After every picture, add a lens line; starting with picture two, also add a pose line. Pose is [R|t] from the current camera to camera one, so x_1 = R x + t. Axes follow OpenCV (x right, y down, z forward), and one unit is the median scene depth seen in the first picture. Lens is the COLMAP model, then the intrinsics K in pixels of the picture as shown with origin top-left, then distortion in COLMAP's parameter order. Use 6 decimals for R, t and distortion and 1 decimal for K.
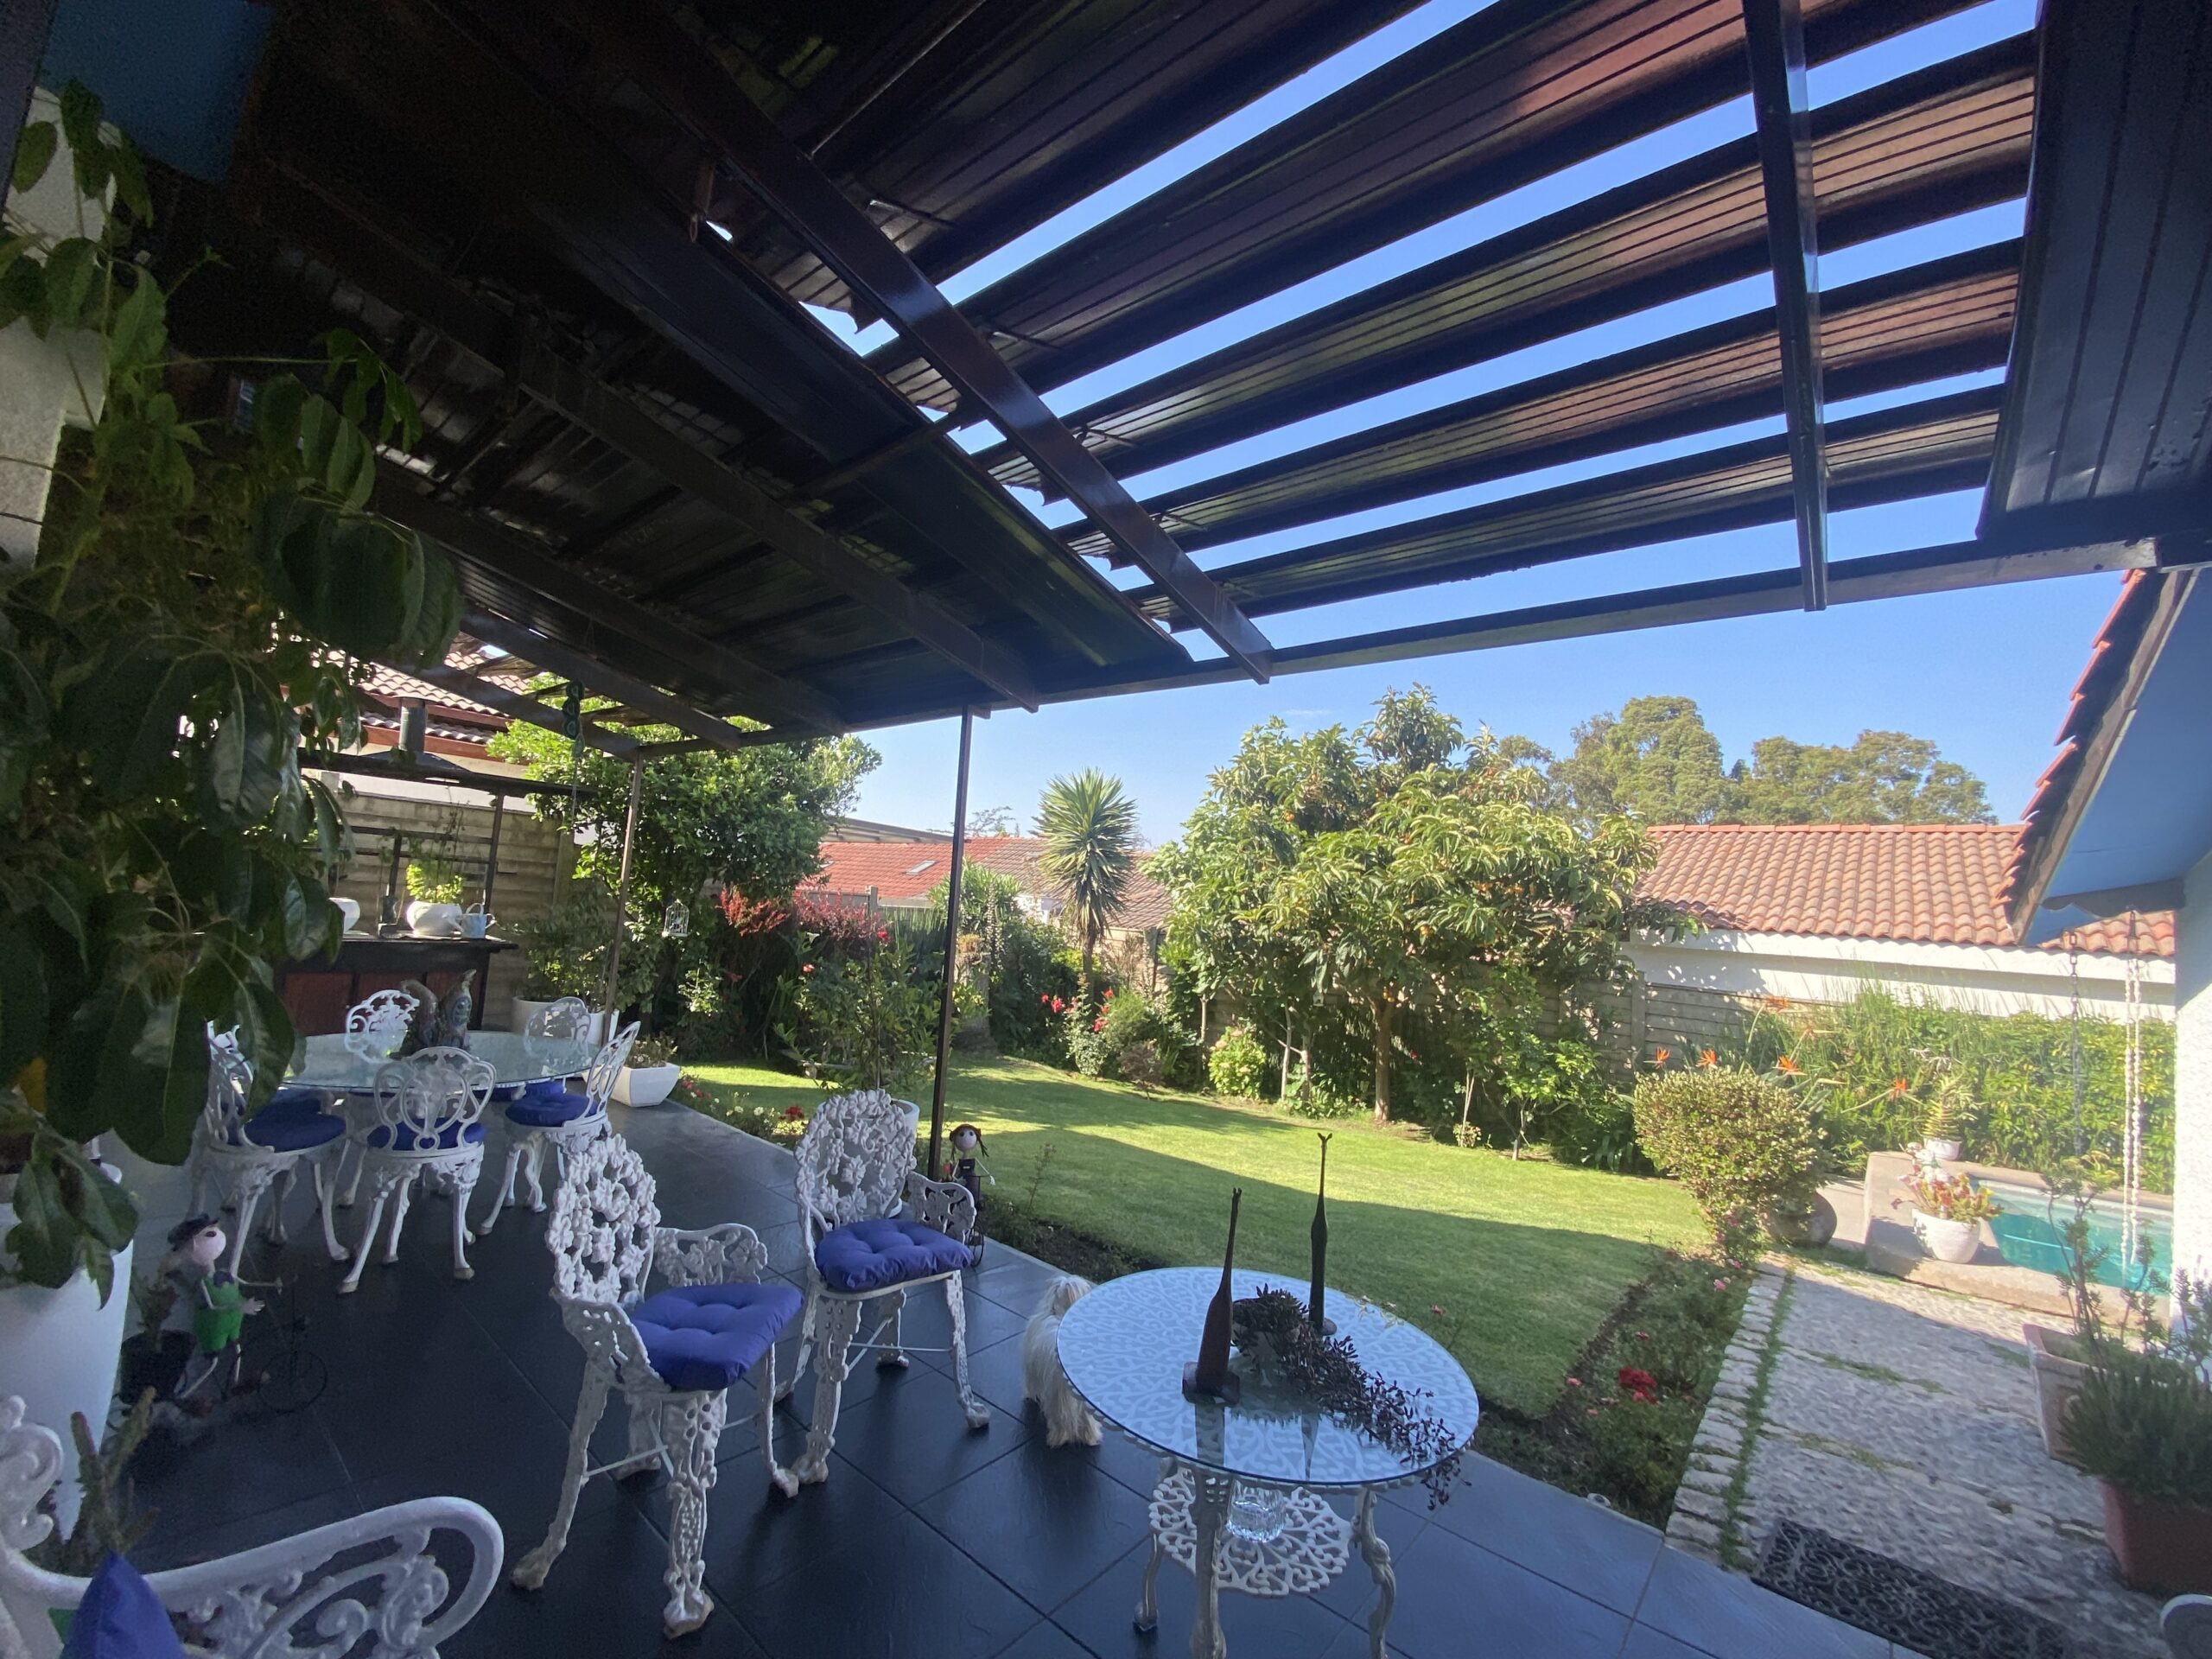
lens RADIAL K [[900.6, 0, 1106.0], [0, 900.6, 829.5], [0, 0, 1]] dist [0.022832, -0.019412]
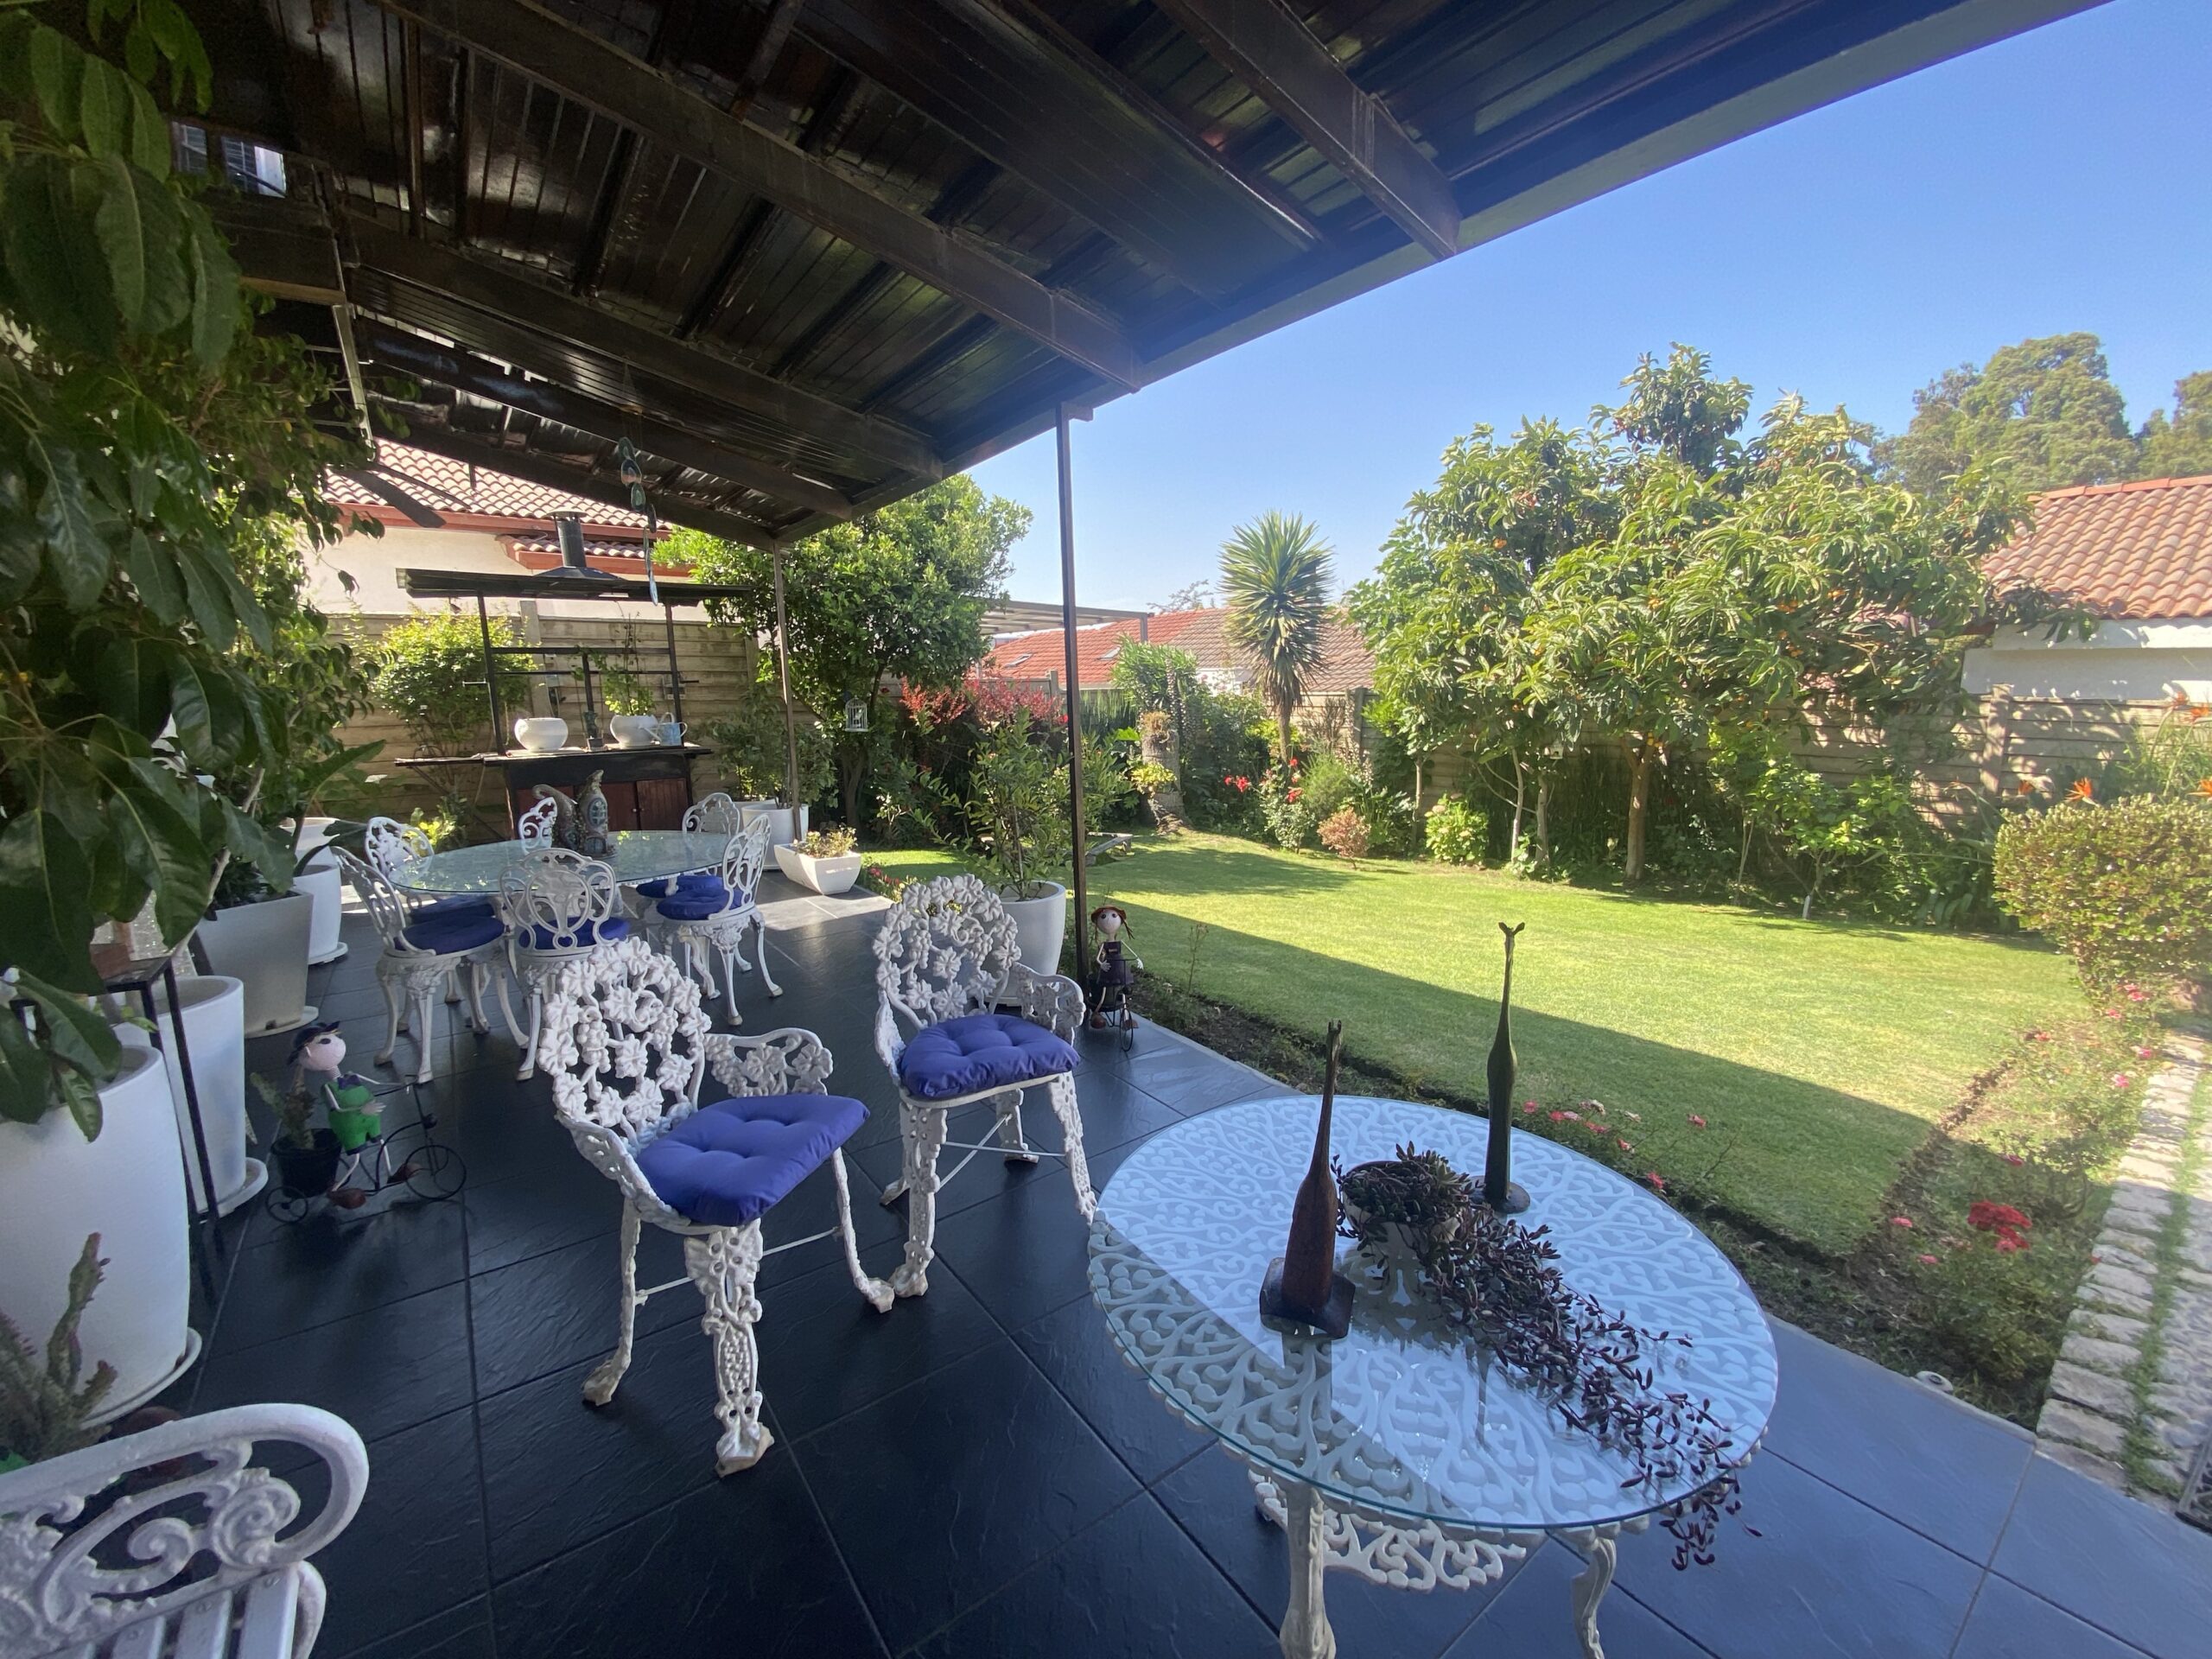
lens RADIAL K [[877.5, 0, 1115.7], [0, 877.5, 833.9], [0, 0, 1]] dist [0.042196, -0.027734]
pose [[0.969964, -0.048793, -0.238305, 0.089752], [0.105523, 0.967097, 0.231491, 0.076828], [0.219169, -0.249684, 0.943198, 0.268750]]
